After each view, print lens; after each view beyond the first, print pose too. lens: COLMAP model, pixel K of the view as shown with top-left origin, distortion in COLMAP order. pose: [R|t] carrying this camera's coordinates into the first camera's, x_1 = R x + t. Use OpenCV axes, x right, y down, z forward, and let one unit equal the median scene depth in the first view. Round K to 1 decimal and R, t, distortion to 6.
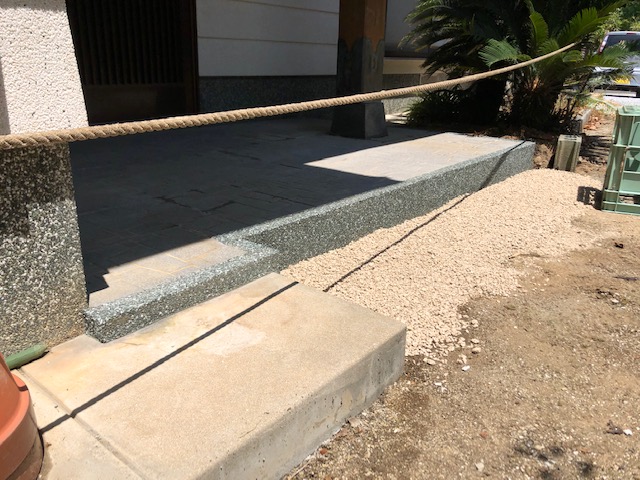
lens RADIAL K [[530.9, 0, 320.0], [0, 530.9, 240.0], [0, 0, 1]] dist [0.009776, 0.006955]
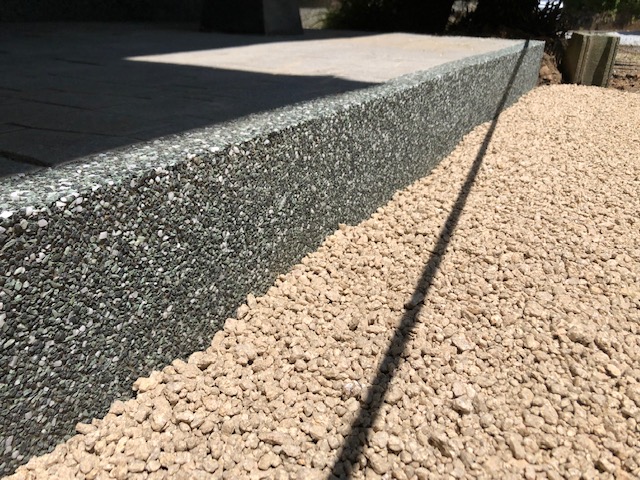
lens RADIAL K [[530.9, 0, 320.0], [0, 530.9, 240.0], [0, 0, 1]] dist [0.009776, 0.006955]
pose [[0.982009, -0.063830, 0.177719, 0.043665], [0.047106, 0.994190, 0.096790, -0.041120], [-0.182864, -0.086677, 0.979310, 0.647503]]
